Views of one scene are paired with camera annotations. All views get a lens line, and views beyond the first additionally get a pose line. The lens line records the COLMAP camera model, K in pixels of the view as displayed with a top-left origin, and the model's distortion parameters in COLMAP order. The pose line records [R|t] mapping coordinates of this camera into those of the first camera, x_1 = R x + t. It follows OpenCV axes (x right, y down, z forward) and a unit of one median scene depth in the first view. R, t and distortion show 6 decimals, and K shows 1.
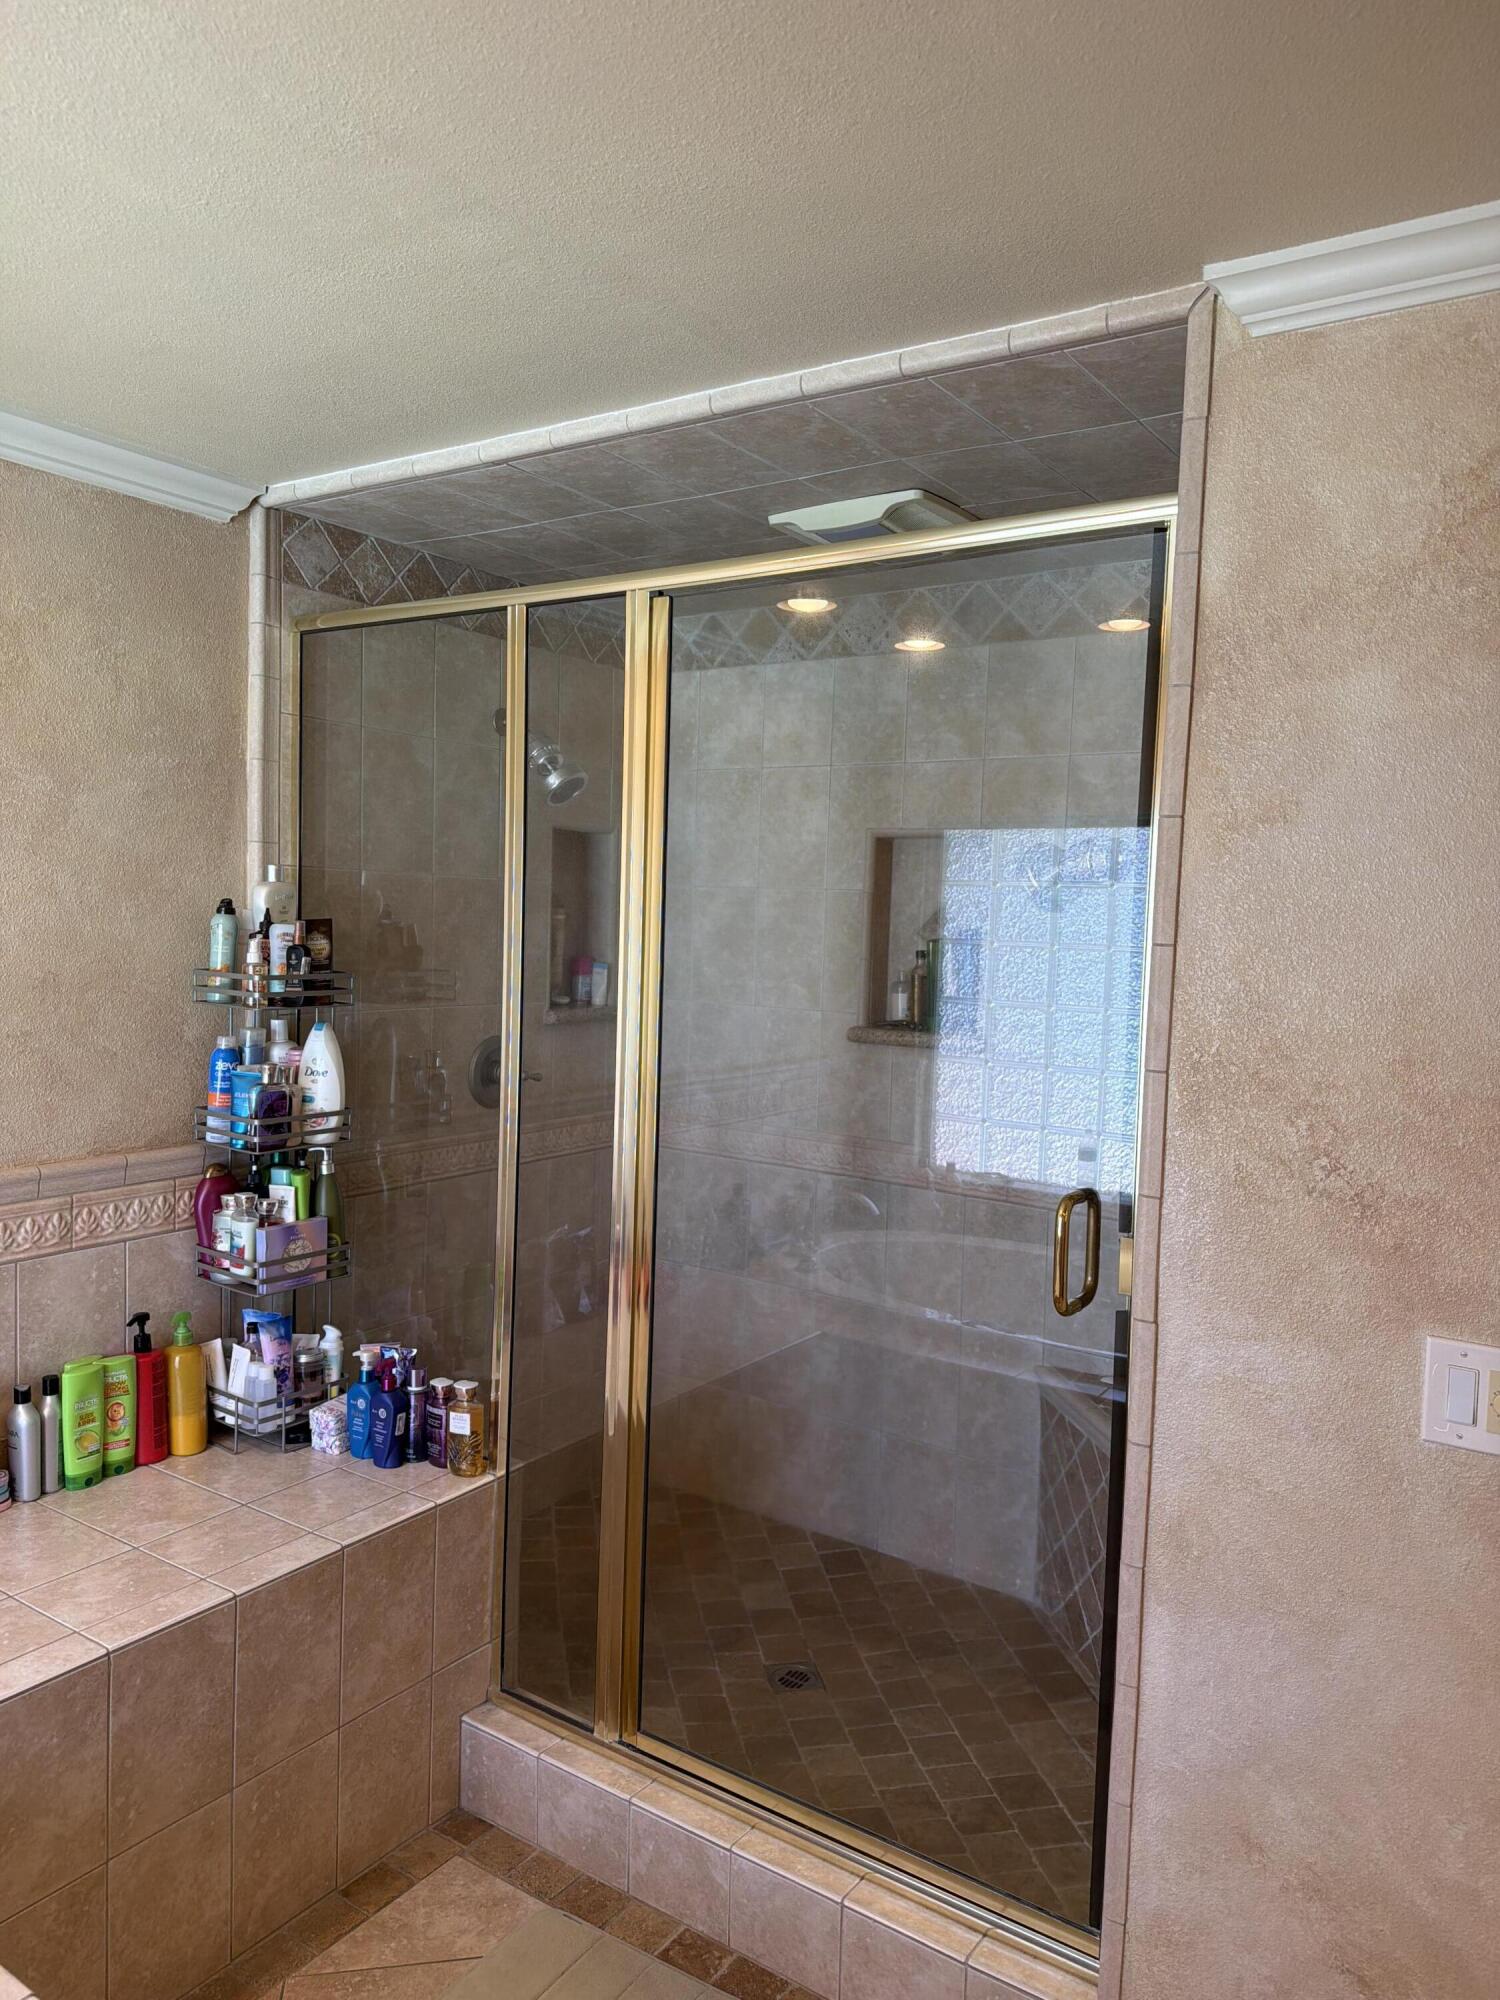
lens RADIAL K [[1410.8, 0, 745.8], [0, 1410.8, 1007.0], [0, 0, 1]] dist [0.032026, -0.037744]
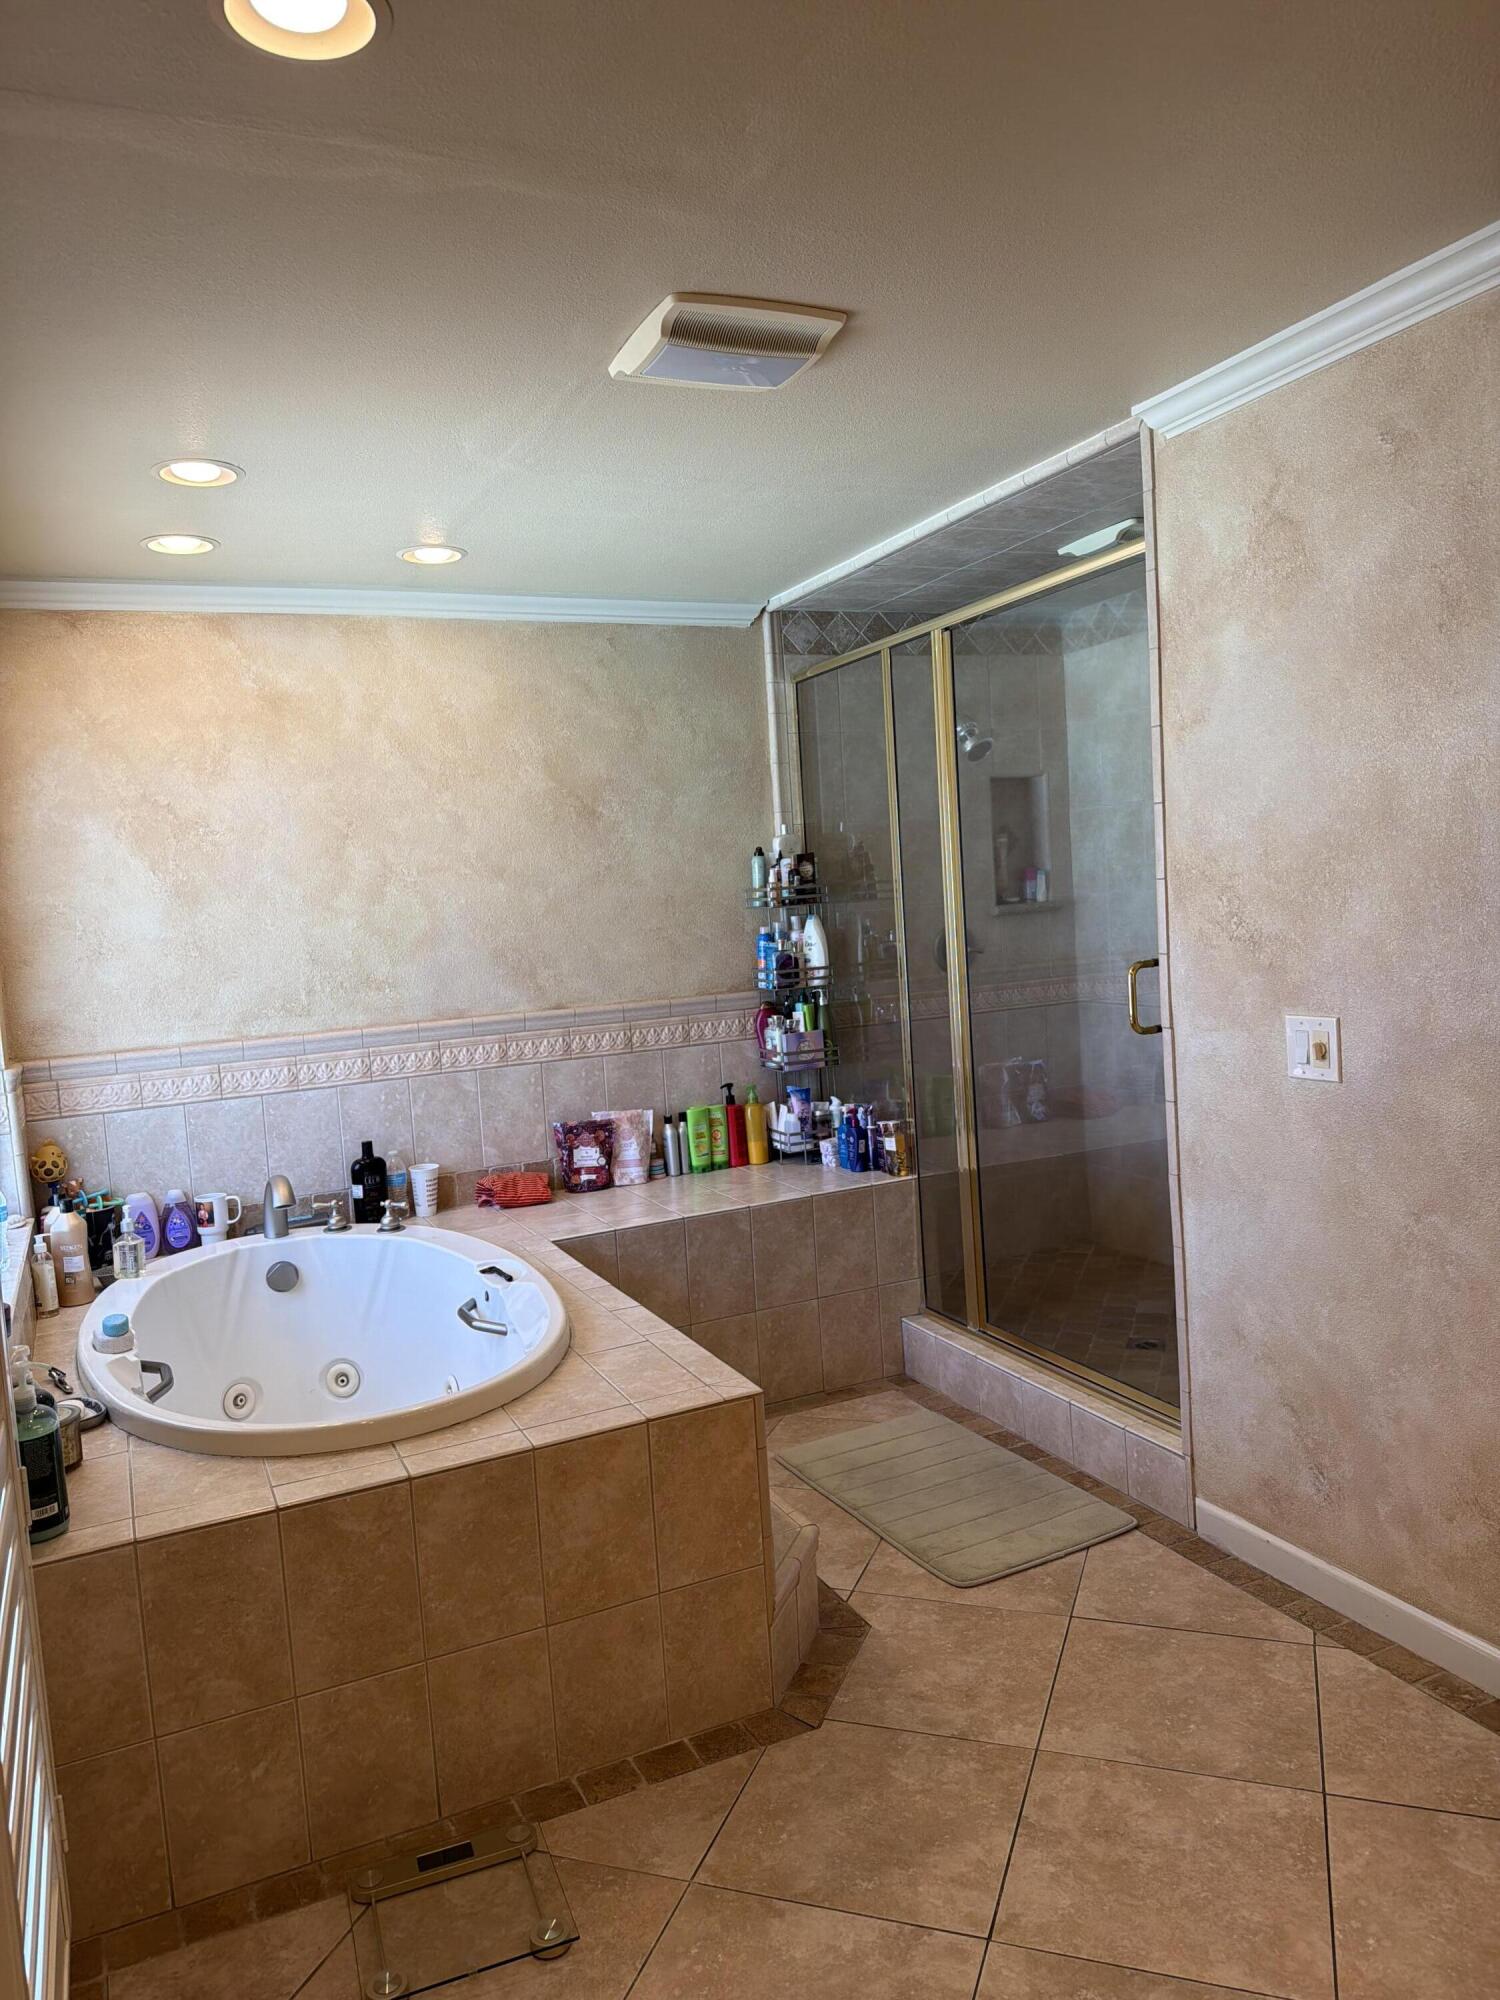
lens RADIAL K [[1400.4, 0, 748.8], [0, 1400.4, 1009.2], [0, 0, 1]] dist [0.191277, -0.353484]
pose [[0.853805, -0.045454, -0.518604, 0.514592], [0.057340, 0.998331, 0.006902, 0.111313], [0.517425, -0.035630, 0.854986, -0.494166]]
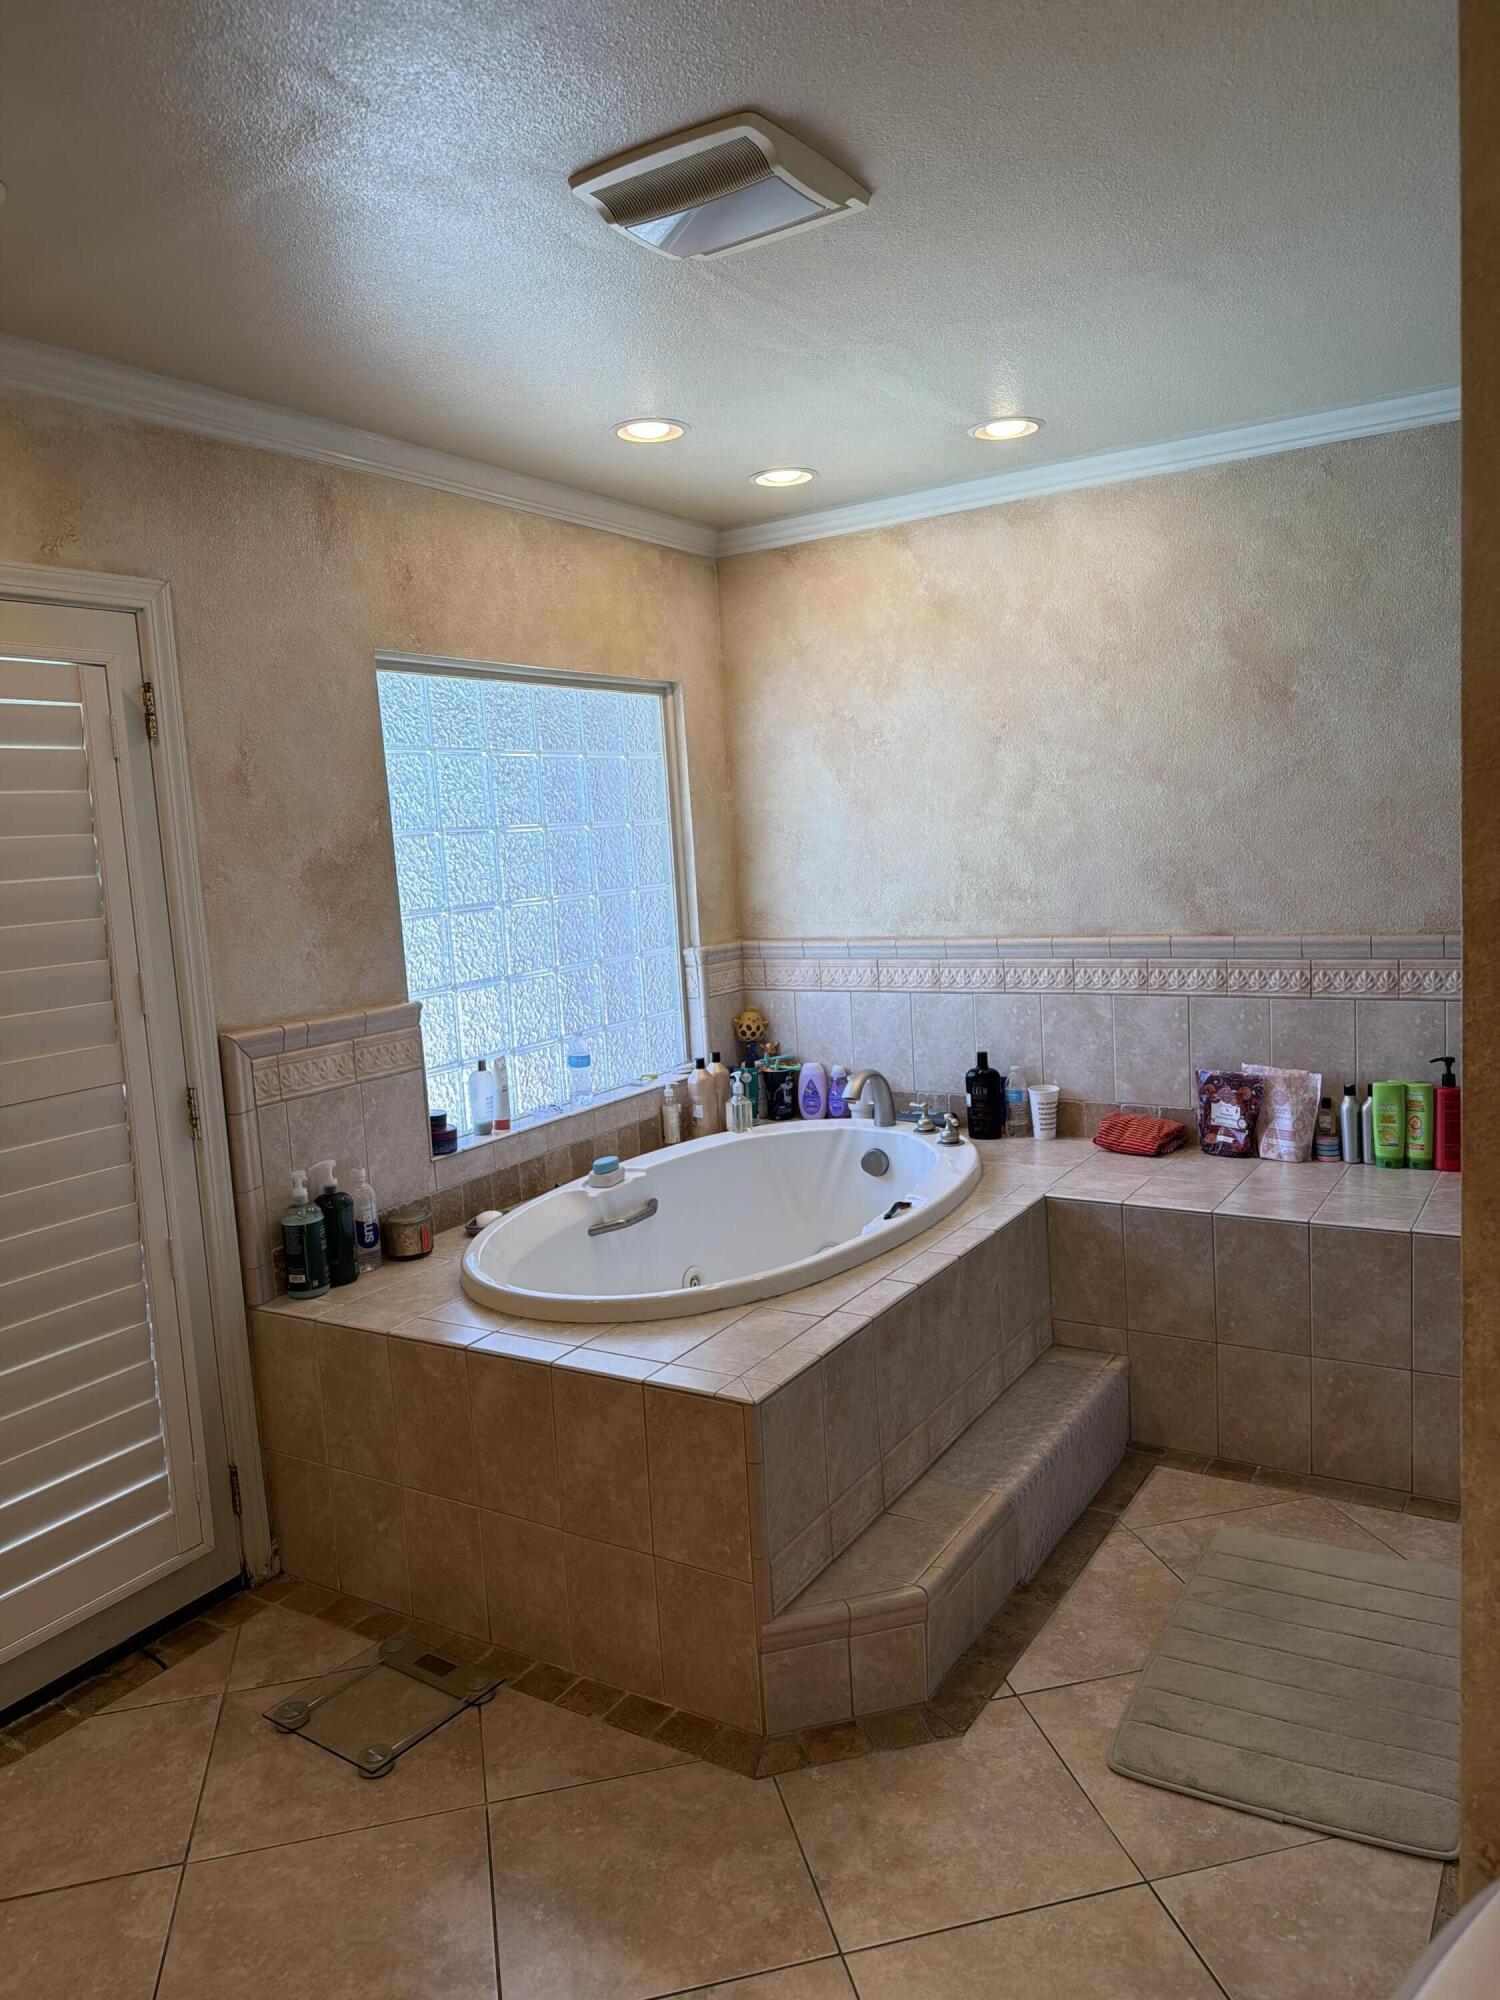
lens RADIAL K [[1400.4, 0, 748.8], [0, 1400.4, 1009.2], [0, 0, 1]] dist [0.191277, -0.353484]
pose [[0.035079, 0.094952, -0.994864, 0.859394], [-0.010885, 0.995454, 0.094625, 0.053366], [0.999325, 0.007509, 0.035953, 0.304221]]
